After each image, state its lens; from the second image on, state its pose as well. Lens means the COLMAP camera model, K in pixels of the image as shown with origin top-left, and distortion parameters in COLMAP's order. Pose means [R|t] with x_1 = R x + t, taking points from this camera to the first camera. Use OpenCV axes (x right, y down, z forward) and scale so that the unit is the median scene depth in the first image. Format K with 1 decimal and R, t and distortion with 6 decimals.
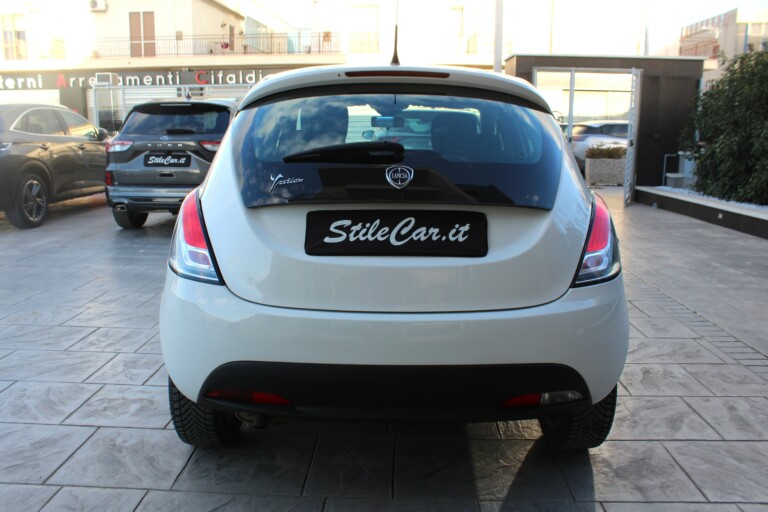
lens RADIAL K [[683.6, 0, 386.8], [0, 683.6, 258.3], [0, 0, 1]] dist [-0.171869, 0.148899]
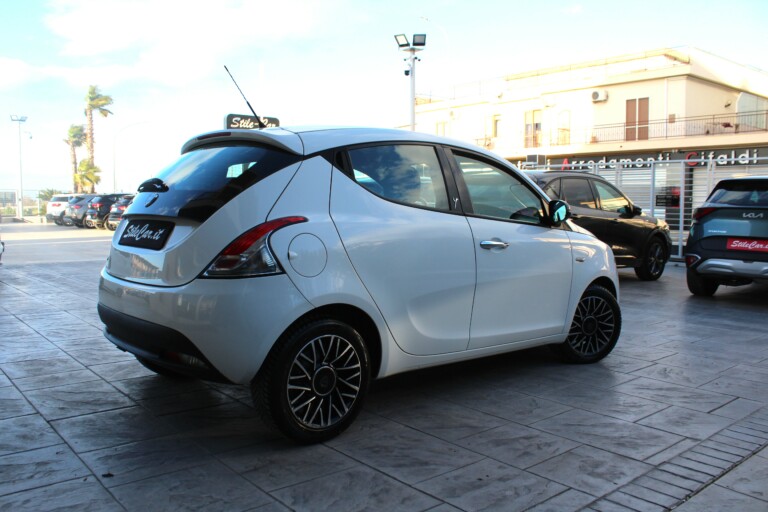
lens RADIAL K [[683.6, 0, 386.8], [0, 683.6, 258.3], [0, 0, 1]] dist [-0.171869, 0.148899]
pose [[0.654006, 0.055775, -0.754431, 0.183118], [-0.152742, 0.986474, -0.059480, 0.003150], [0.740909, 0.154134, 0.653679, 0.046026]]
